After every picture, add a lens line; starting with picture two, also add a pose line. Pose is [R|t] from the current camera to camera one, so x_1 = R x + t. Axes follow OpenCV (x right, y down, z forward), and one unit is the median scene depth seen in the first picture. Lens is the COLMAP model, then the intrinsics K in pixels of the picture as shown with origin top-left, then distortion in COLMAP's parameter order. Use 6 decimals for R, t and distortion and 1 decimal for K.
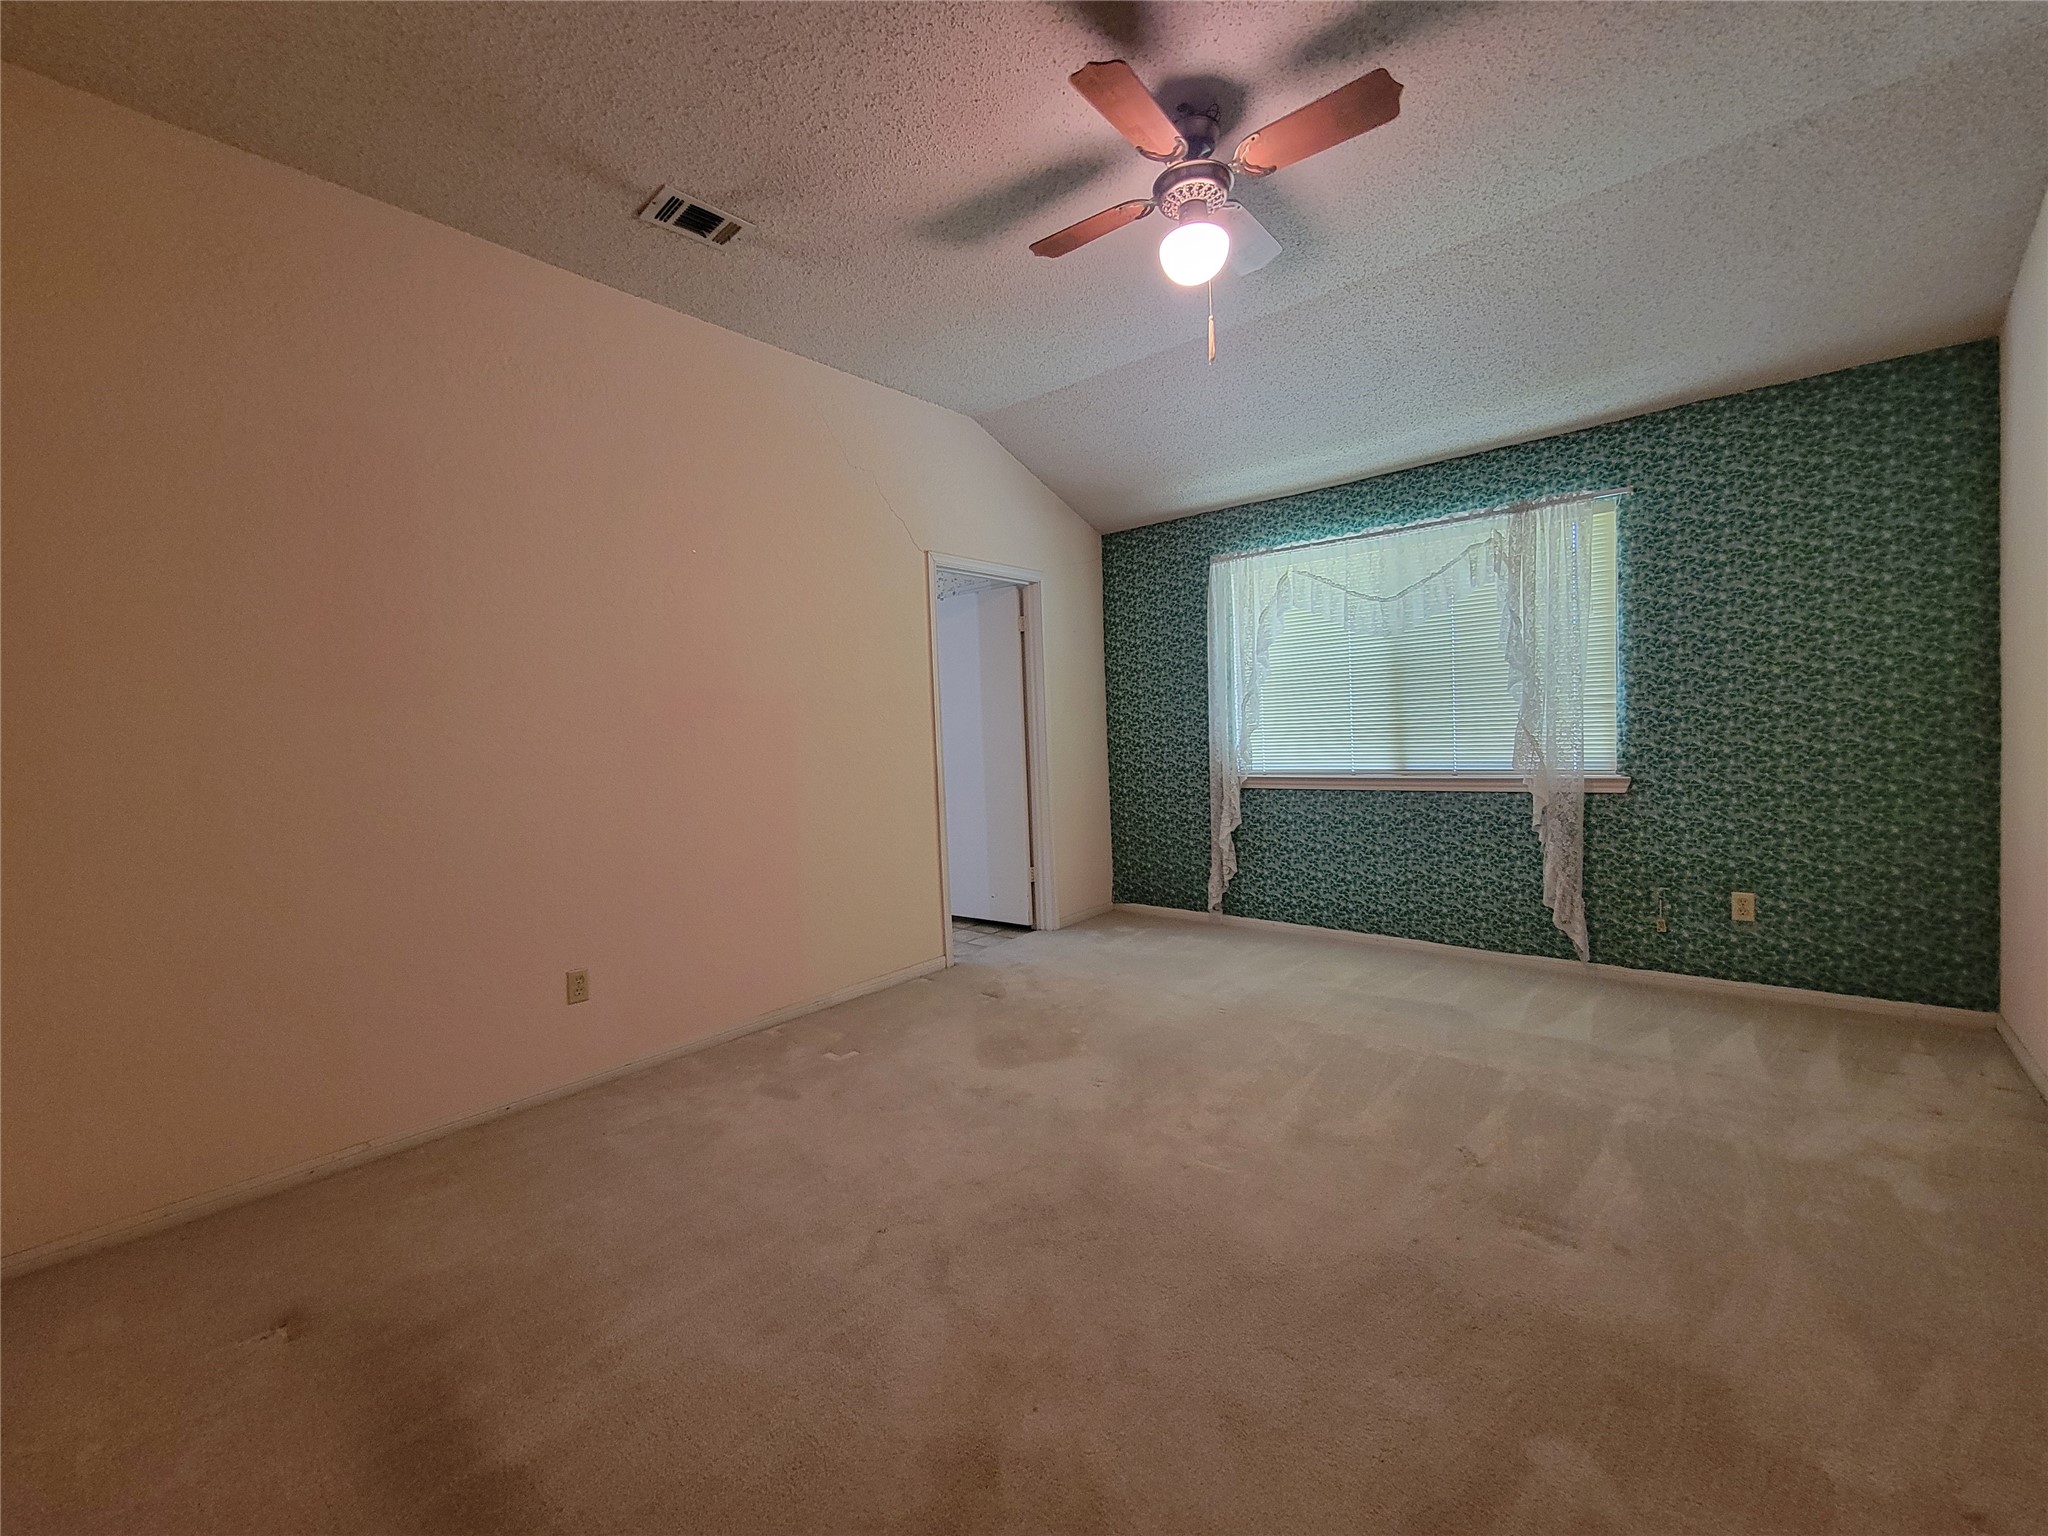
lens RADIAL K [[845.4, 0, 1016.8], [0, 845.4, 762.4], [0, 0, 1]] dist [-0.000163, -0.002140]
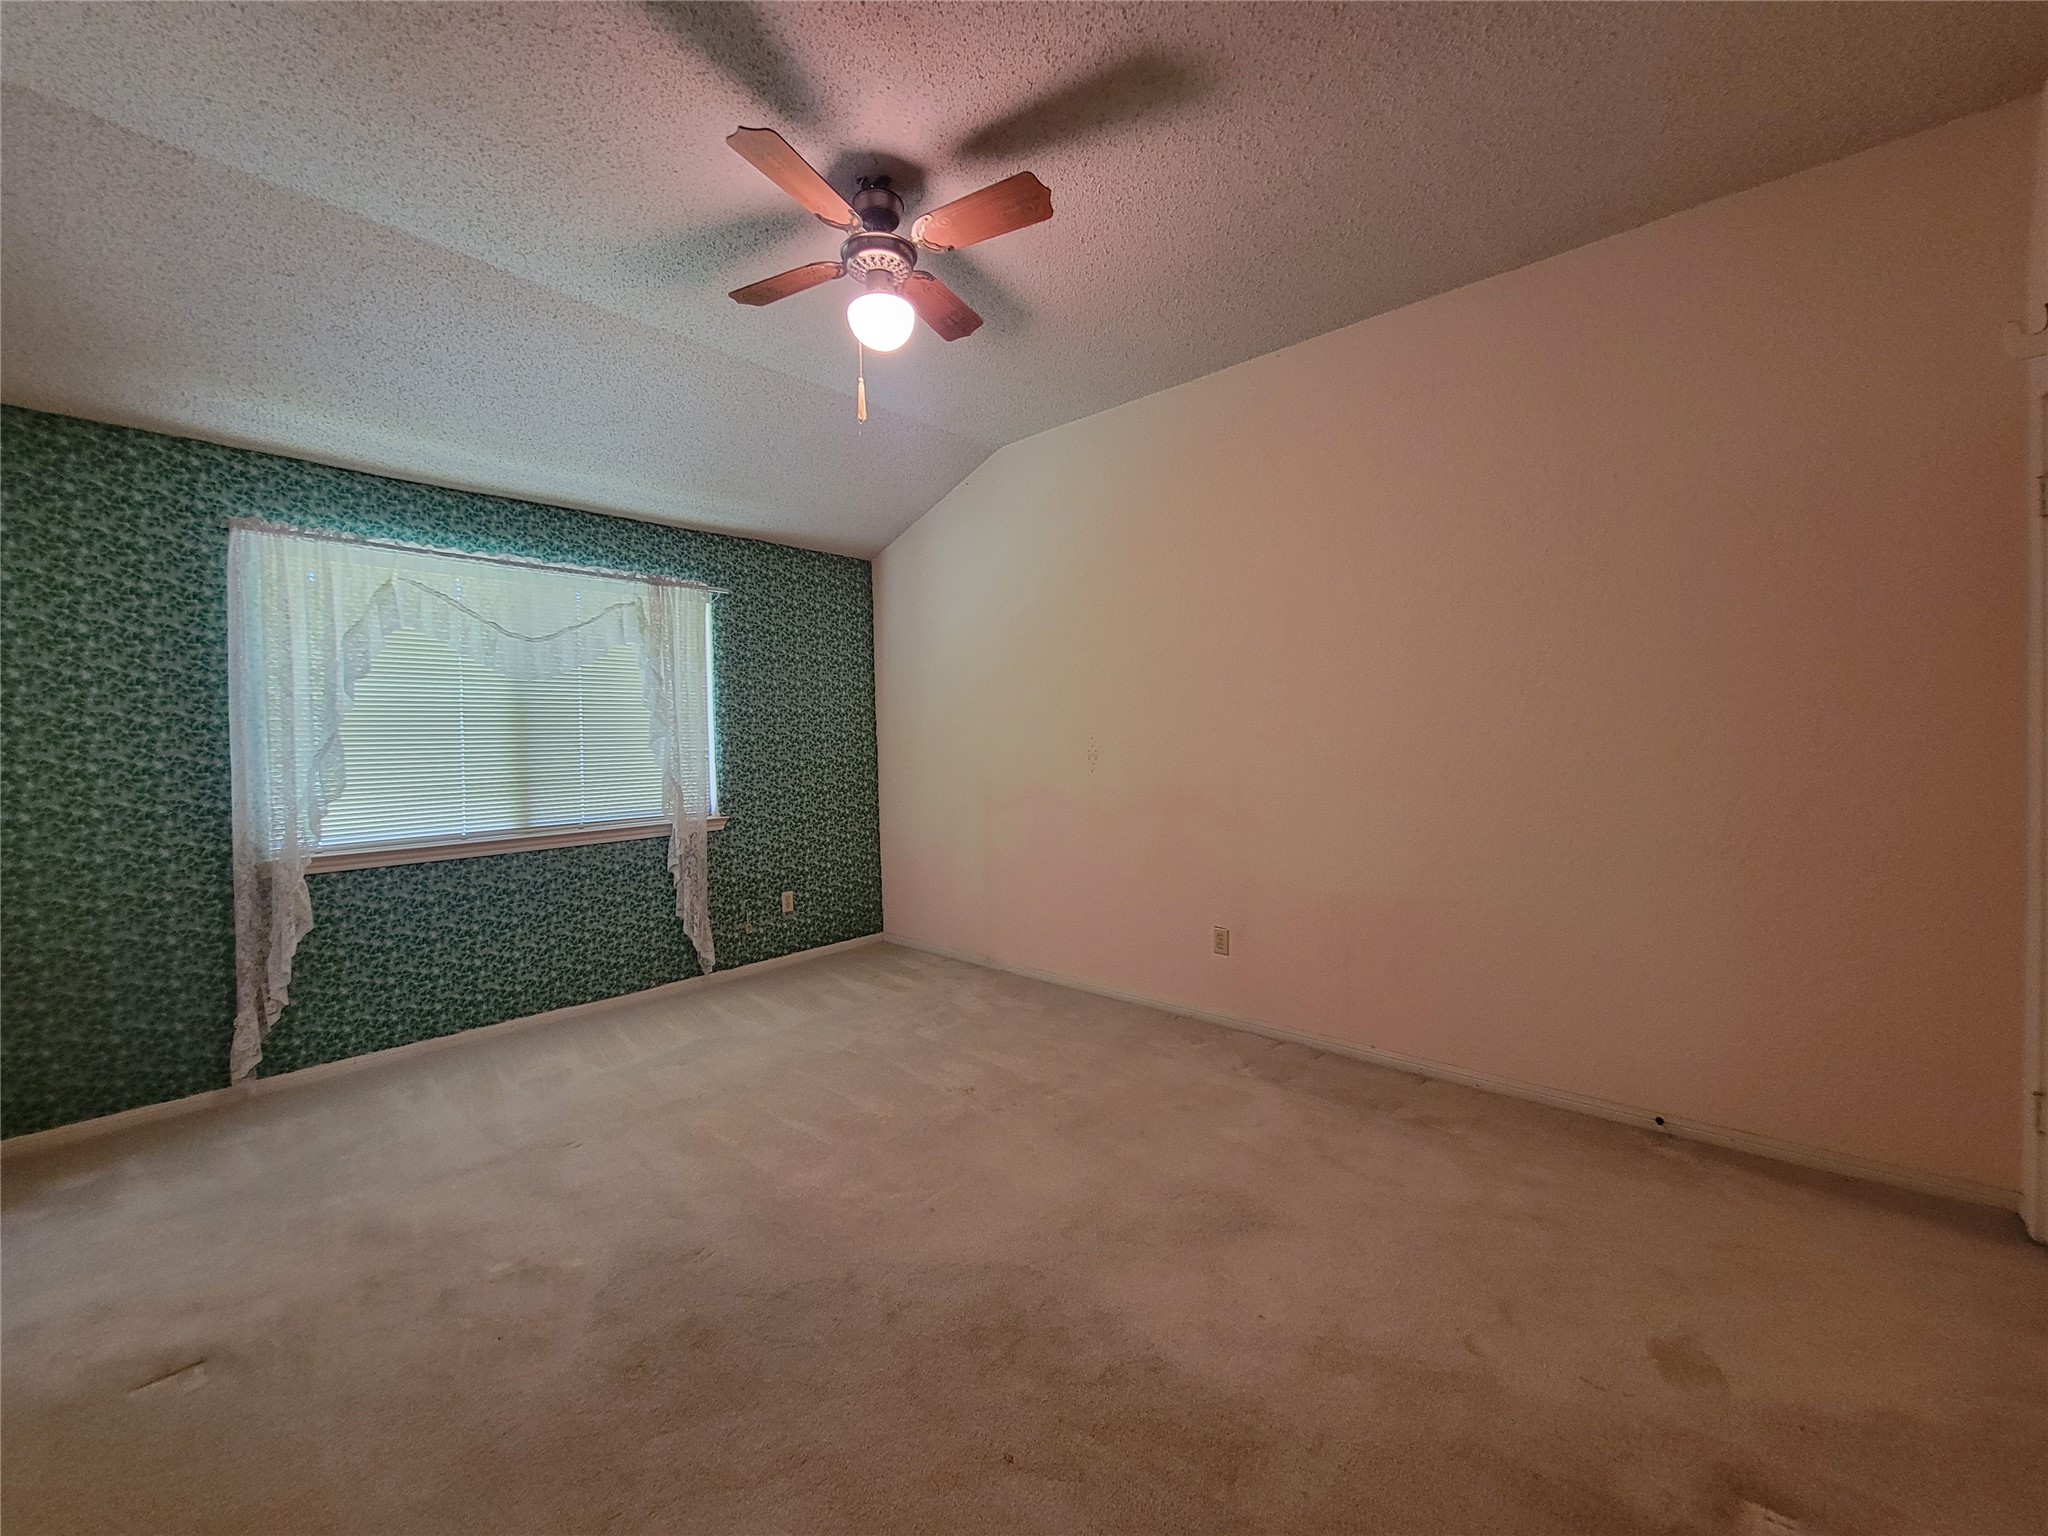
lens RADIAL K [[845.4, 0, 1016.8], [0, 845.4, 762.4], [0, 0, 1]] dist [-0.000163, -0.002140]
pose [[-0.001609, 0.007491, 0.999971, -0.492767], [0.055594, 0.998426, -0.007390, -0.027792], [-0.998452, 0.055581, -0.002023, 0.520762]]
